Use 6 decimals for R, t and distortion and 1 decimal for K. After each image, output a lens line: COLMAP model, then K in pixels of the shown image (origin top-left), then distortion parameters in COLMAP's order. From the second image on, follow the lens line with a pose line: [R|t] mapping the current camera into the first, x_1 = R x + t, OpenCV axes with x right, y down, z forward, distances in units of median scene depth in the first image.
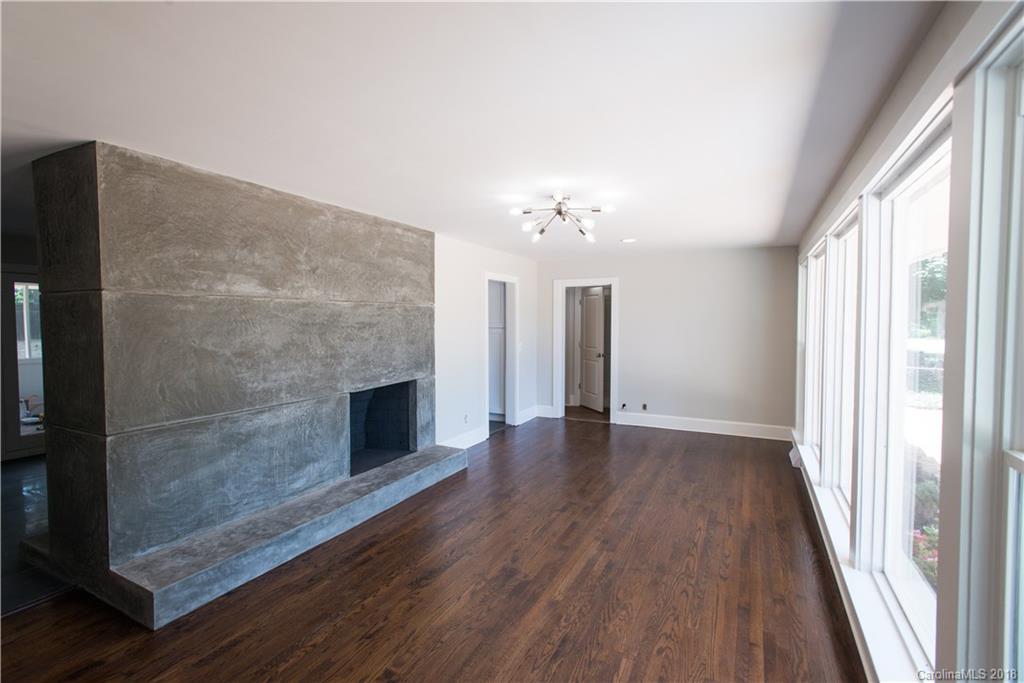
lens RADIAL K [[483.2, 0, 513.3], [0, 483.2, 339.7], [0, 0, 1]] dist [0.018956, -0.000129]
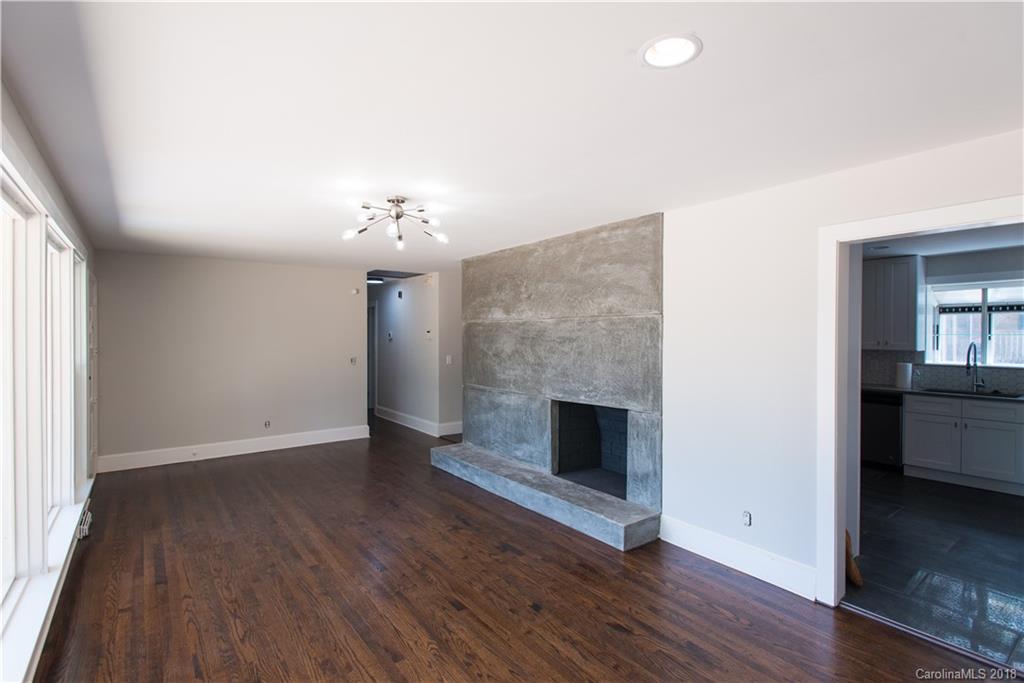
lens RADIAL K [[491.4, 0, 512.9], [0, 491.4, 339.3], [0, 0, 1]] dist [0.017745, -0.007988]
pose [[-0.448312, 0.007888, -0.893842, 0.762957], [-0.039110, 0.998830, 0.028430, -0.061818], [0.893021, 0.047704, -0.447480, 1.493573]]
